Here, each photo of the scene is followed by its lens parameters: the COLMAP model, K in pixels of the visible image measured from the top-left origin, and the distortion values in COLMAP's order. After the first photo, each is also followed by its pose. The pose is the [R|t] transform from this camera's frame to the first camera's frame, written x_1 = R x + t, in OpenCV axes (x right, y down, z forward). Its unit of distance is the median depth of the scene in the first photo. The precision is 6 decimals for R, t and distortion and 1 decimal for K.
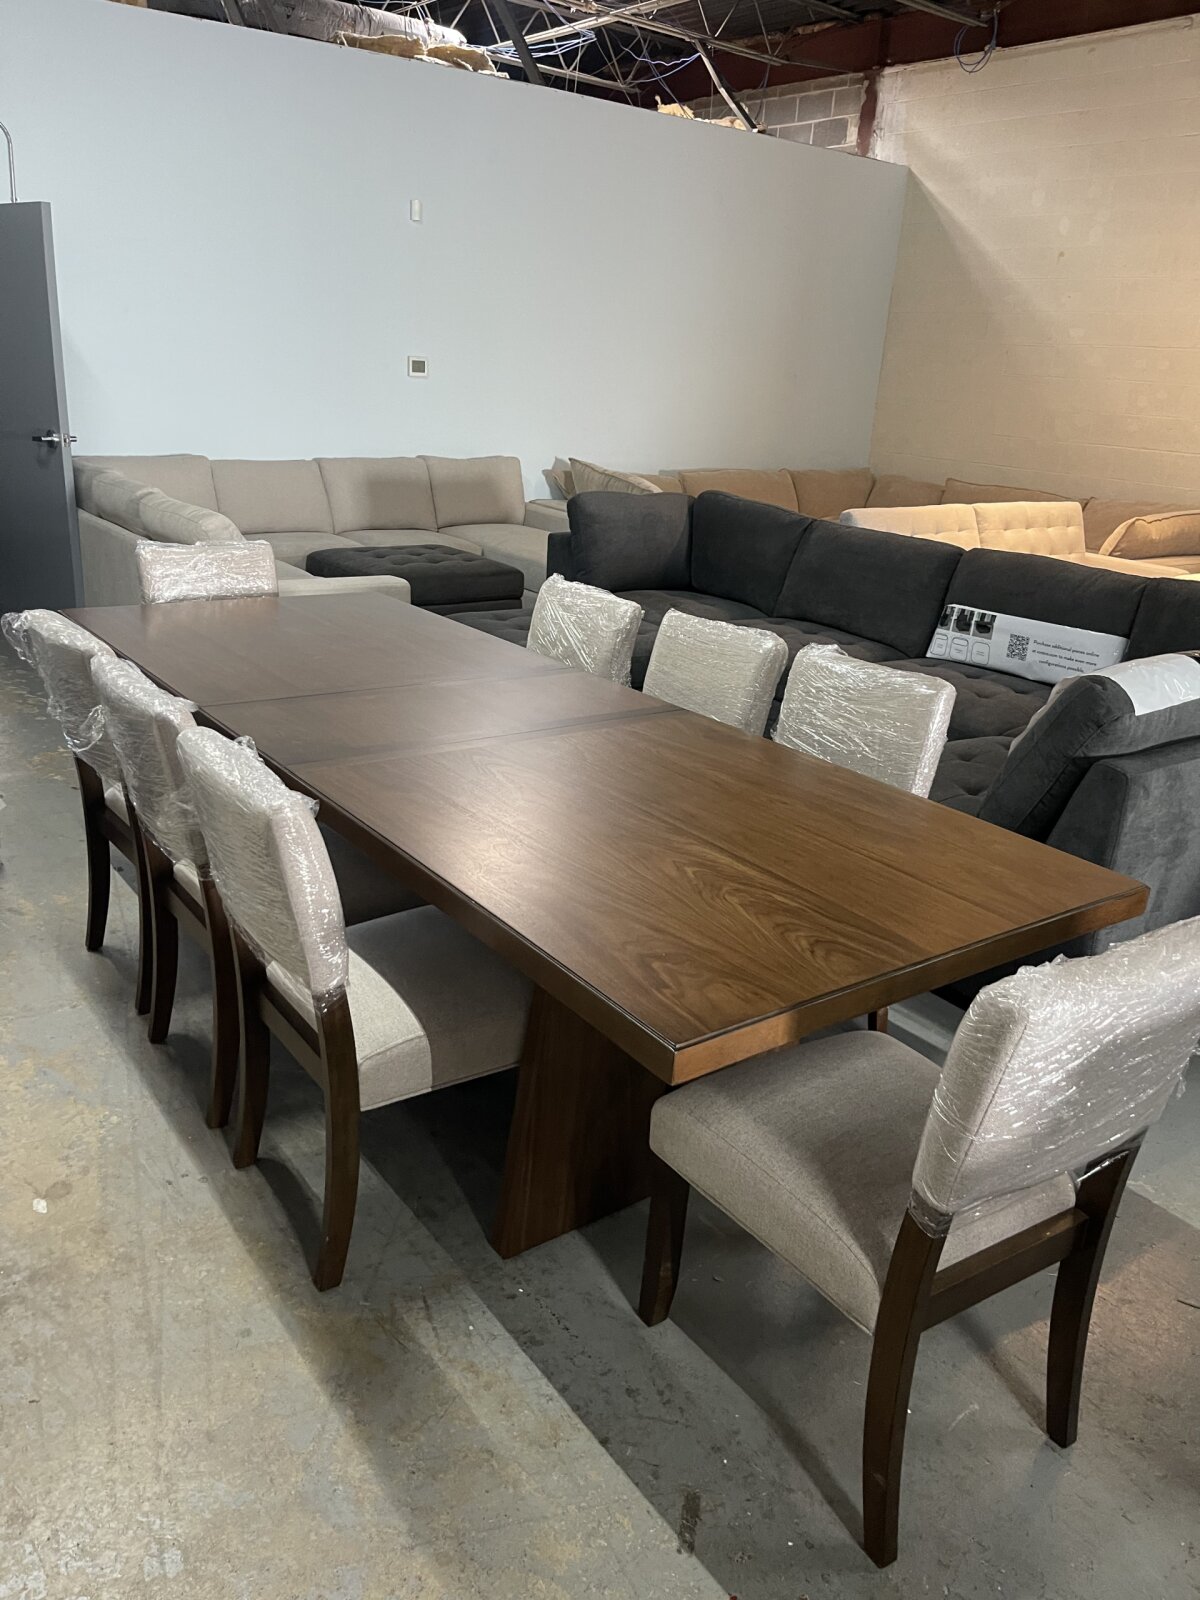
lens RADIAL K [[1207.5, 0, 600.0], [0, 1207.5, 800.0], [0, 0, 1]] dist [0.071487, -0.106391]
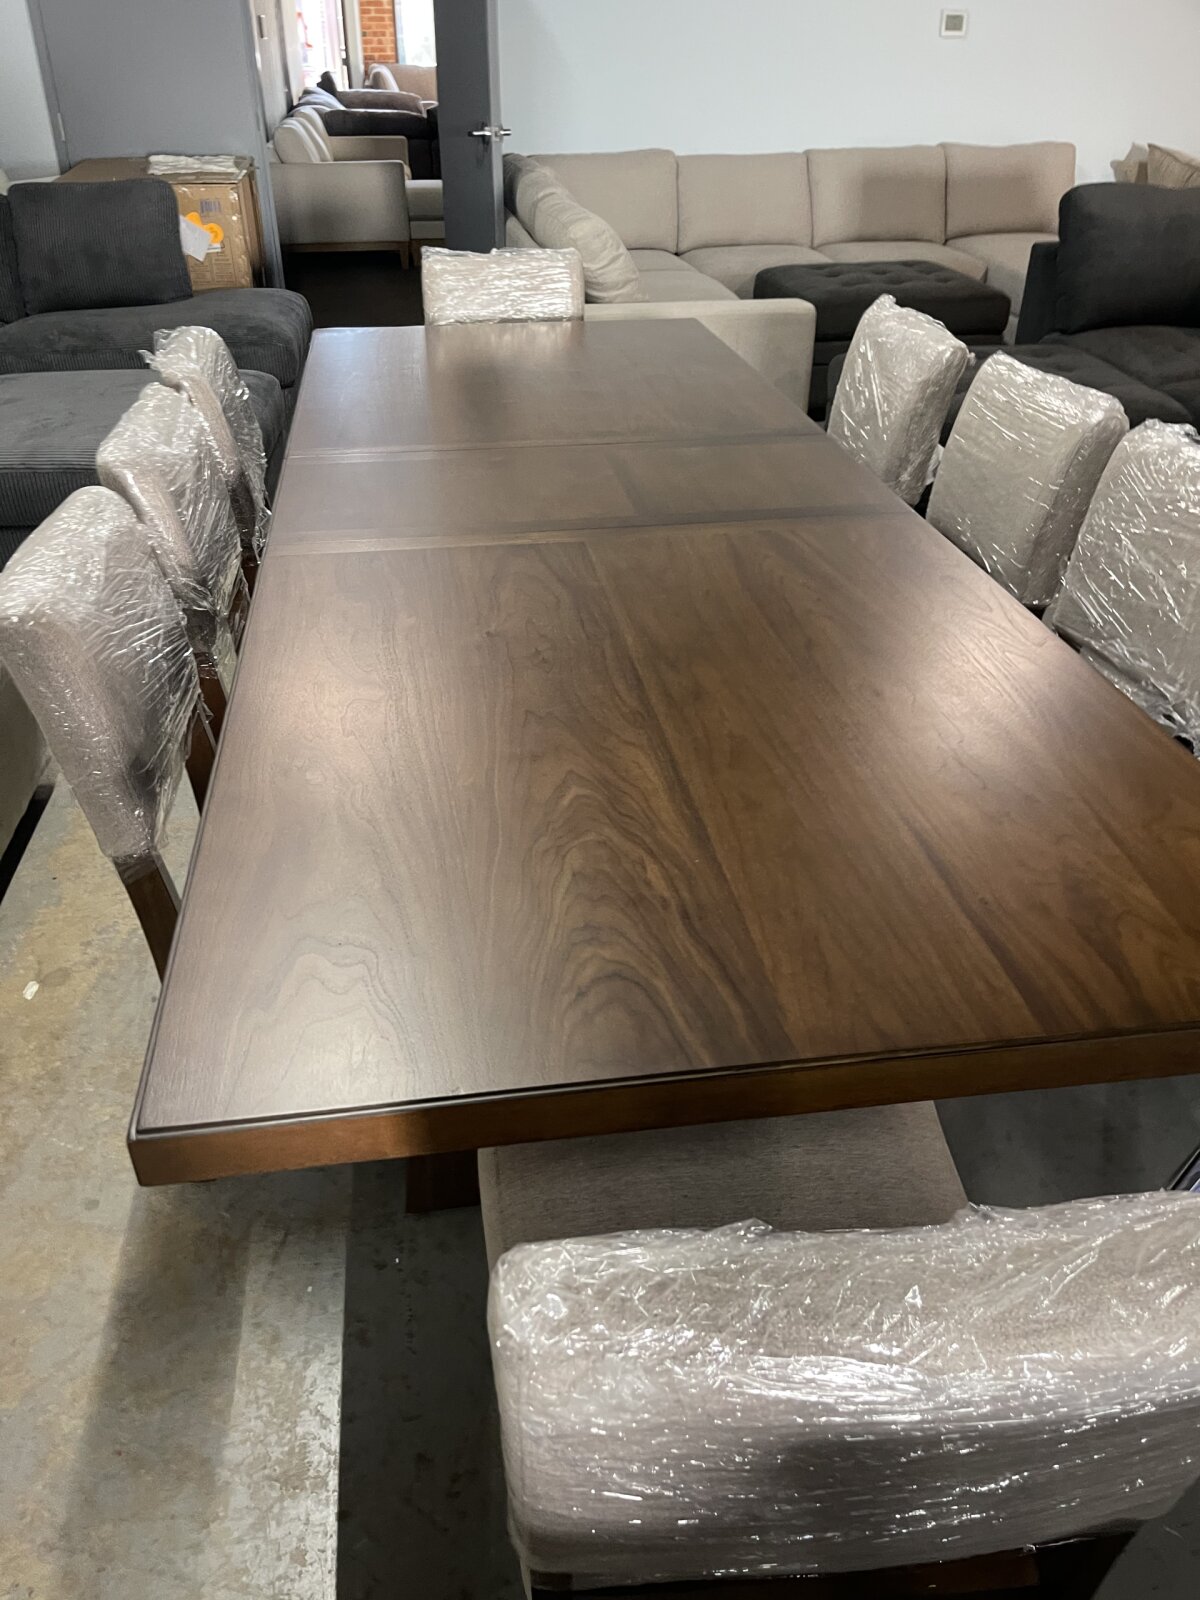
lens RADIAL K [[1210.4, 0, 597.5], [0, 1210.4, 822.8], [0, 0, 1]] dist [0.077536, -0.122863]
pose [[0.880737, 0.203341, -0.427732, 0.123993], [-0.106471, 0.965032, 0.239537, -0.027137], [0.461483, -0.165428, 0.871589, 0.159305]]
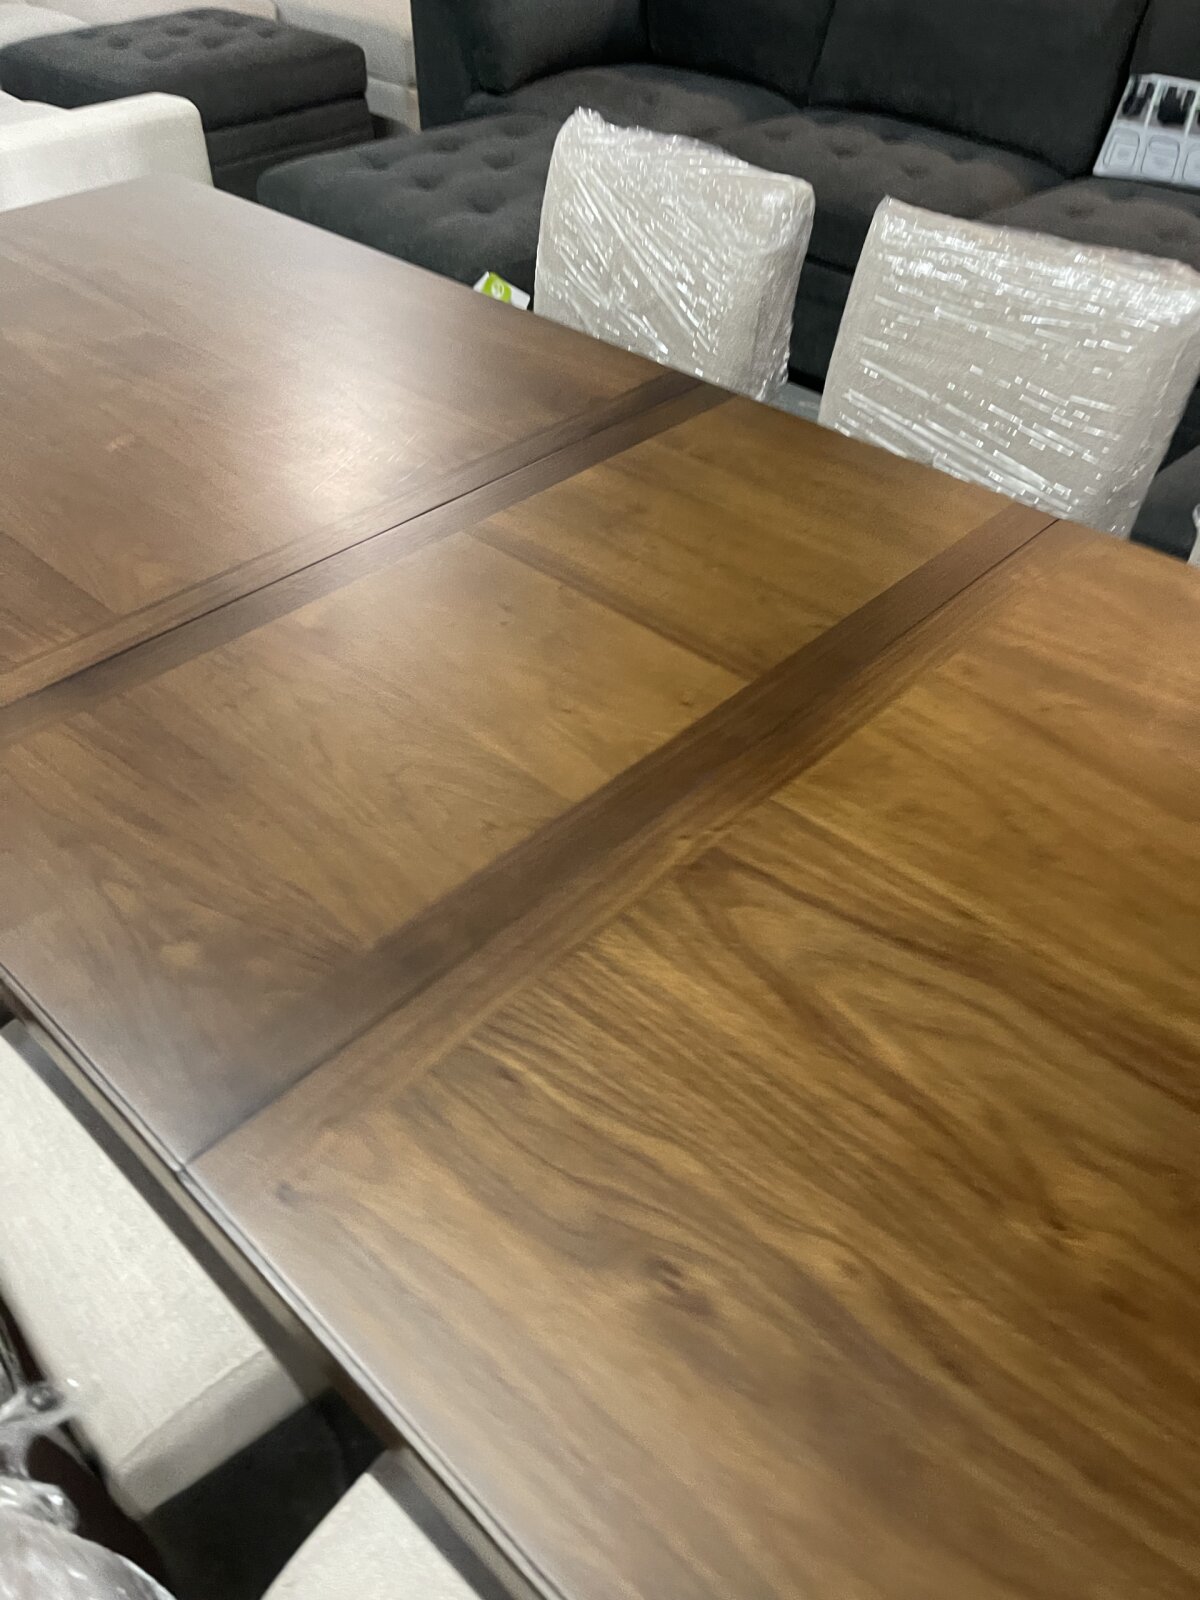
lens RADIAL K [[1207.5, 0, 600.0], [0, 1207.5, 800.0], [0, 0, 1]] dist [0.071487, -0.106391]
pose [[0.981156, -0.155925, 0.114108, -0.085736], [0.097687, 0.909836, 0.403305, -0.091749], [-0.166705, -0.384559, 0.907923, 0.320322]]
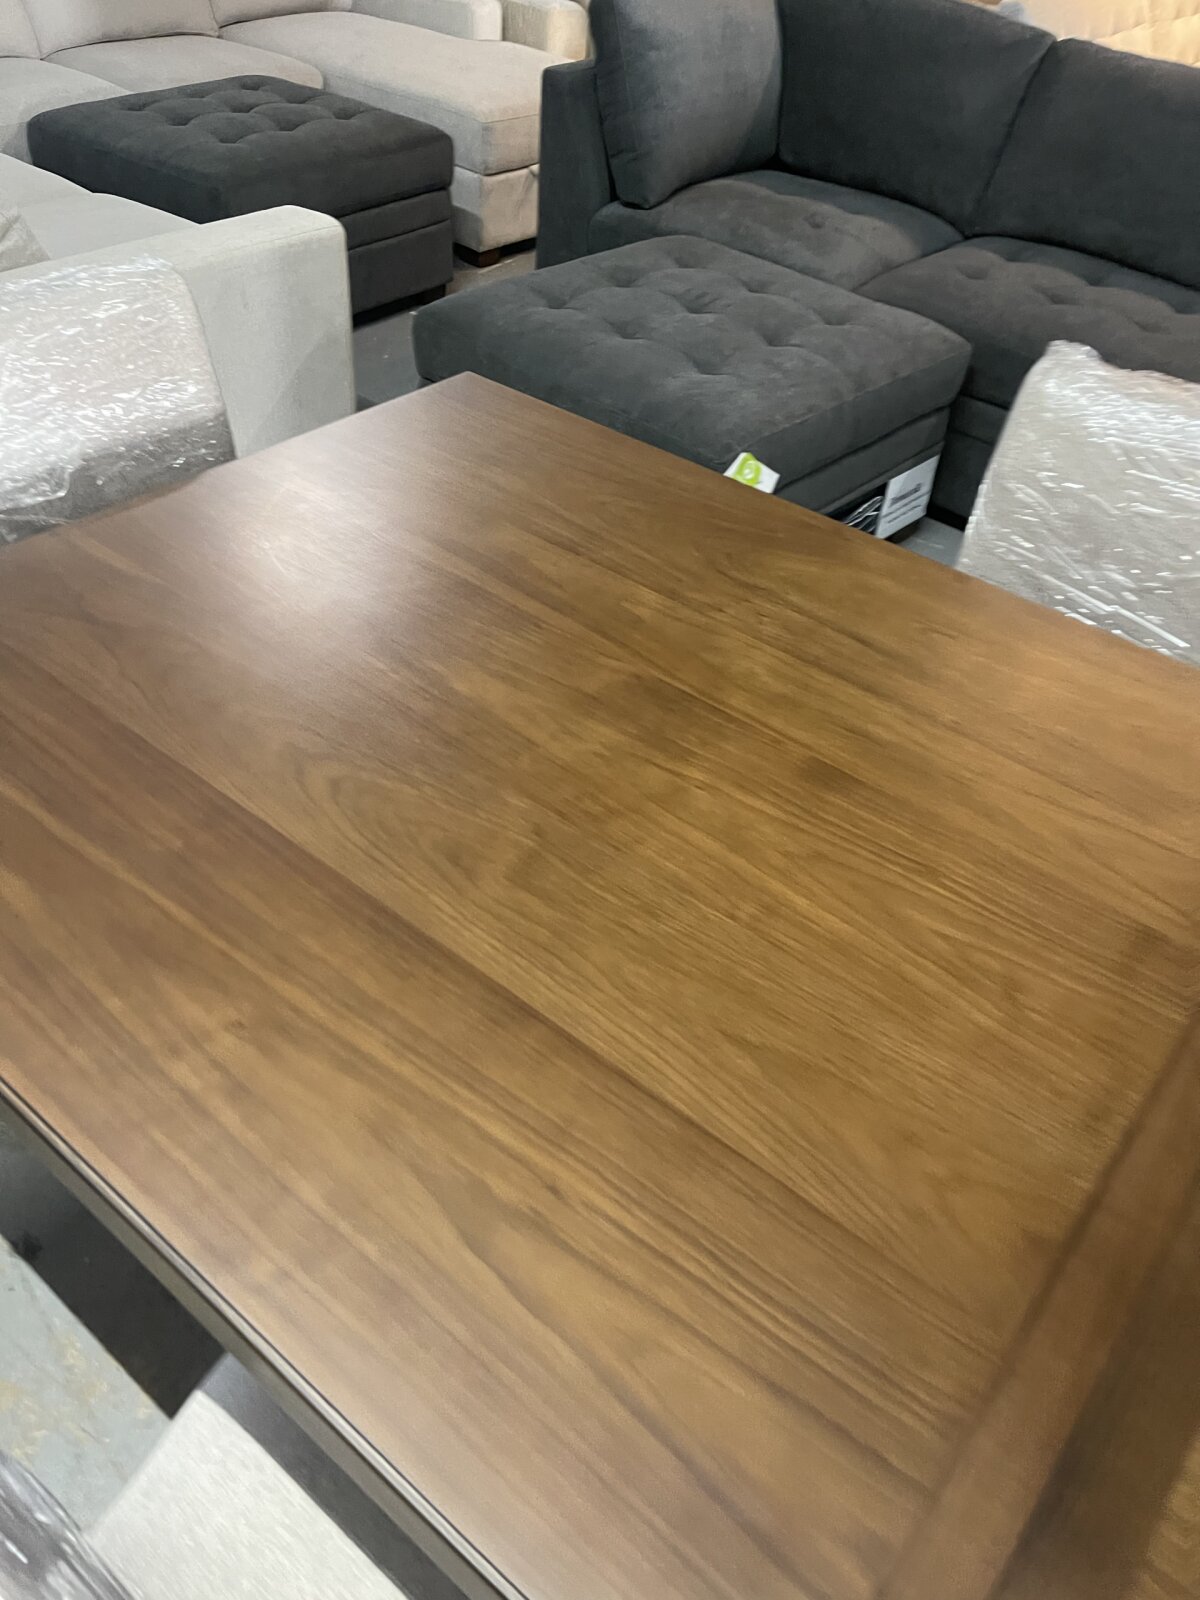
lens RADIAL K [[1207.5, 0, 600.0], [0, 1207.5, 800.0], [0, 0, 1]] dist [0.071487, -0.106391]
pose [[0.964752, -0.160706, 0.208392, -0.185820], [0.067779, 0.916906, 0.393304, -0.144751], [-0.254282, -0.365317, 0.895480, 0.437201]]
